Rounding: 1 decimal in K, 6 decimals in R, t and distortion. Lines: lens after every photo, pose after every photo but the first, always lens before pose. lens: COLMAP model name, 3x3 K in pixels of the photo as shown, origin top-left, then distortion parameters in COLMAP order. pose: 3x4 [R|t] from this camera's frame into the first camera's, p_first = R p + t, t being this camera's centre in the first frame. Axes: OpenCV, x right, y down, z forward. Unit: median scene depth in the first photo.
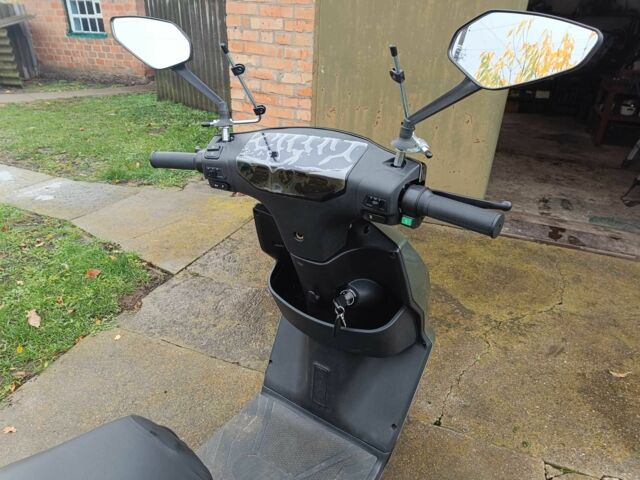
lens RADIAL K [[439.5, 0, 322.5], [0, 439.5, 240.9], [0, 0, 1]] dist [-0.003052, 0.001668]
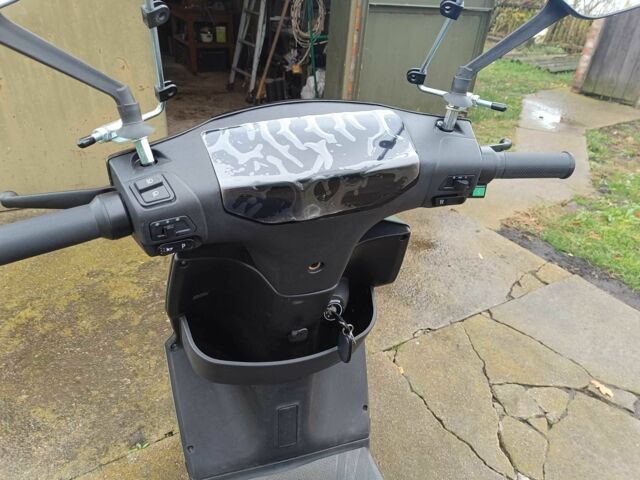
lens RADIAL K [[439.5, 0, 322.5], [0, 439.5, 240.9], [0, 0, 1]] dist [-0.003052, 0.001668]
pose [[0.631463, -0.398955, 0.664898, -0.473304], [0.311063, 0.915797, 0.254080, -0.211439], [-0.710278, 0.046383, 0.702392, 0.499369]]
